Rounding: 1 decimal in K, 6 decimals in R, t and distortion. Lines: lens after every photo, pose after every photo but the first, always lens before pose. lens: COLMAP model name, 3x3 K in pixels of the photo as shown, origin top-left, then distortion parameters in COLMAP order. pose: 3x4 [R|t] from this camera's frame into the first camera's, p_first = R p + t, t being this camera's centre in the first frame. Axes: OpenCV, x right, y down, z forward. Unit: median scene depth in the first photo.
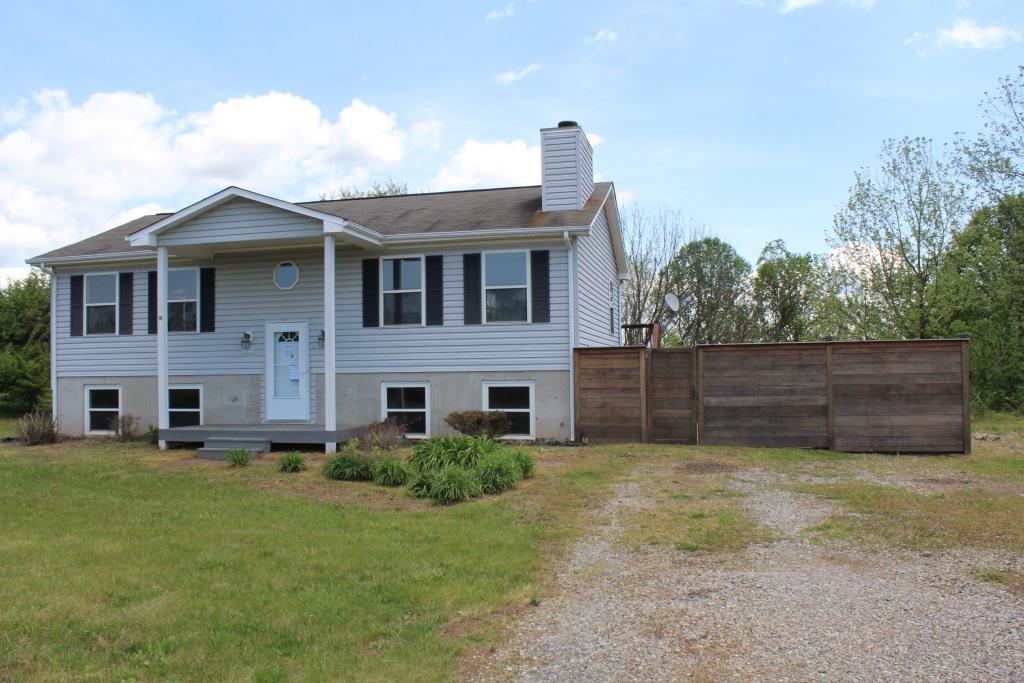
lens RADIAL K [[844.8, 0, 512.0], [0, 844.8, 341.5], [0, 0, 1]] dist [-0.168250, 0.147320]
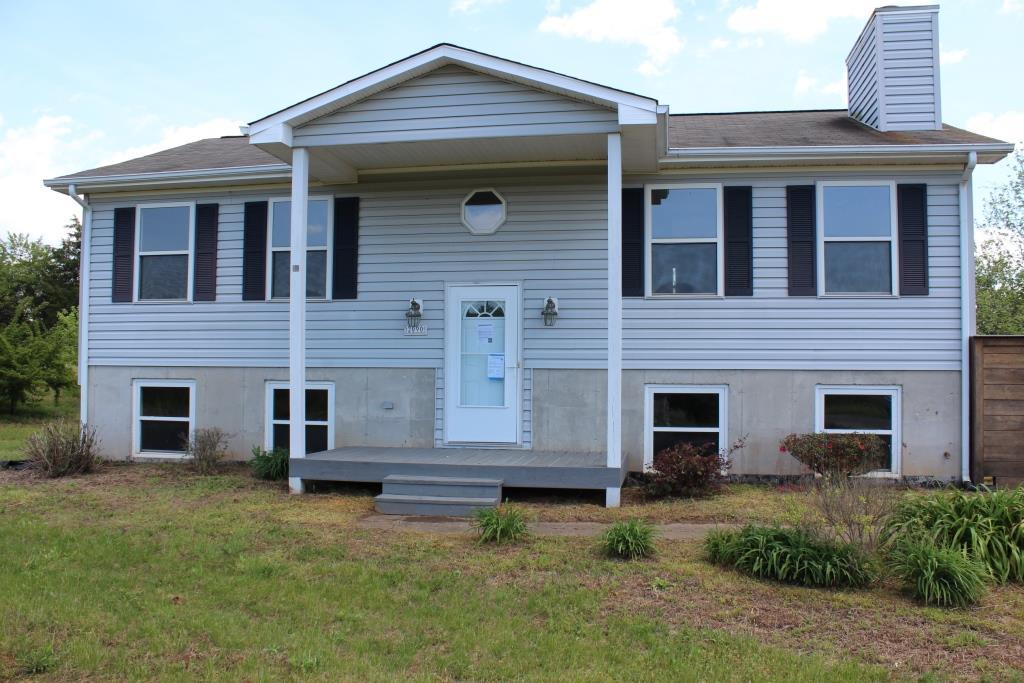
lens RADIAL K [[844.8, 0, 512.0], [0, 844.8, 341.5], [0, 0, 1]] dist [-0.168250, 0.147320]
pose [[0.998529, 0.024083, 0.048586, -0.277174], [-0.023988, 0.999709, -0.002524, 0.019635], [-0.048633, 0.001355, 0.998816, 0.367730]]
